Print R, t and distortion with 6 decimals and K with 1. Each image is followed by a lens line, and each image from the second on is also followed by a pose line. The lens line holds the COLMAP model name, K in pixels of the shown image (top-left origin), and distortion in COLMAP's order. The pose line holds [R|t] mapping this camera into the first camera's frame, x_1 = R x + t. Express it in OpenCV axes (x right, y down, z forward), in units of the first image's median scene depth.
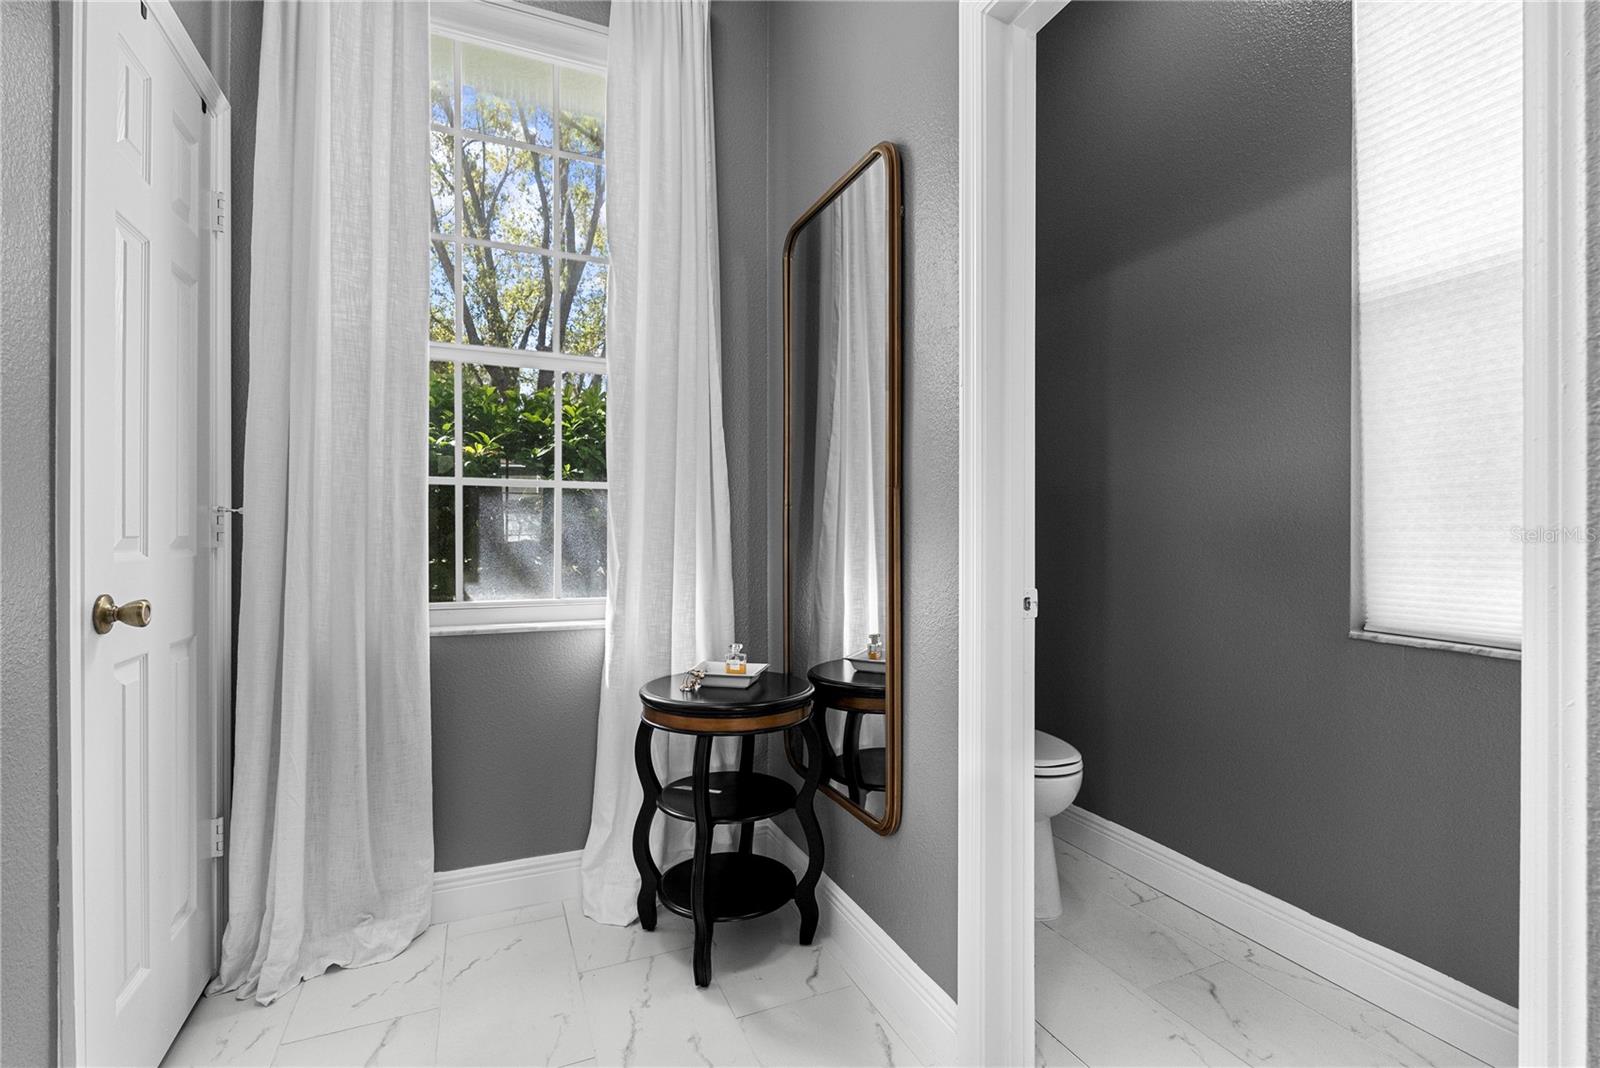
lens RADIAL K [[708.7, 0, 799.9], [0, 708.7, 537.5], [0, 0, 1]] dist [-0.003389, -0.000053]
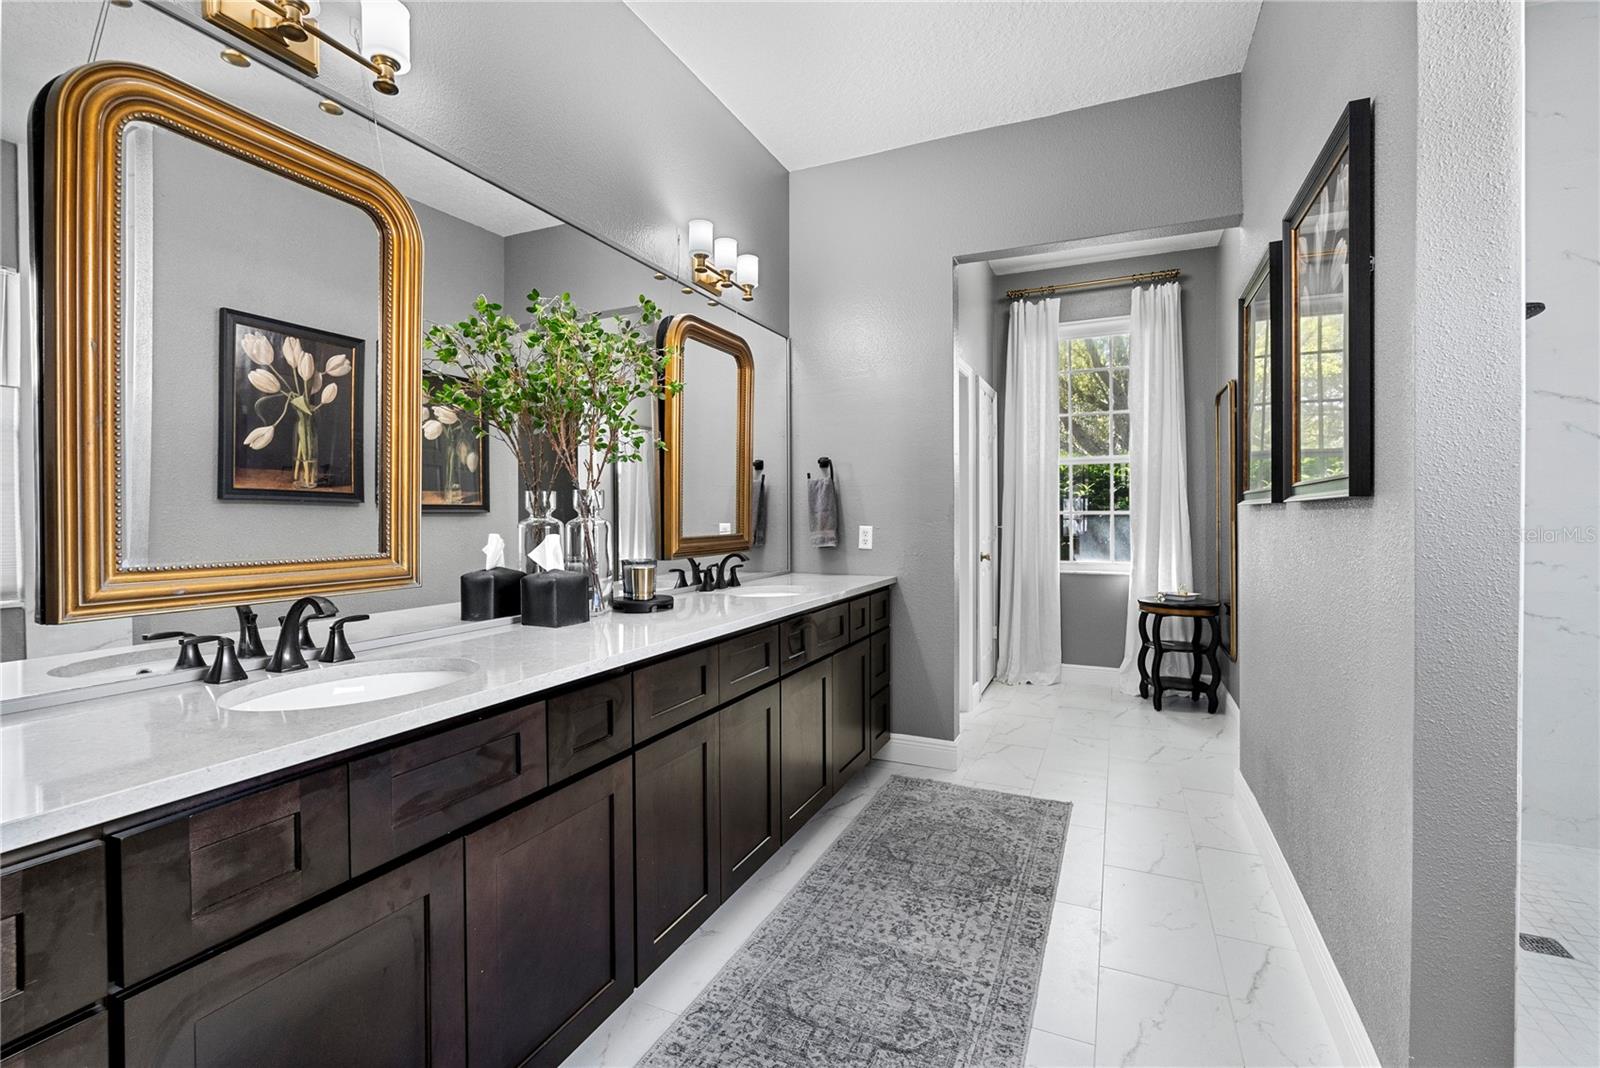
lens RADIAL K [[708.7, 0, 800.5], [0, 708.7, 523.8], [0, 0, 1]] dist [-0.003389, -0.000053]
pose [[0.663077, 0.002581, -0.748547, 0.805173], [0.005444, 0.999951, 0.008271, -0.070892], [0.748531, -0.009559, 0.663030, -1.460295]]
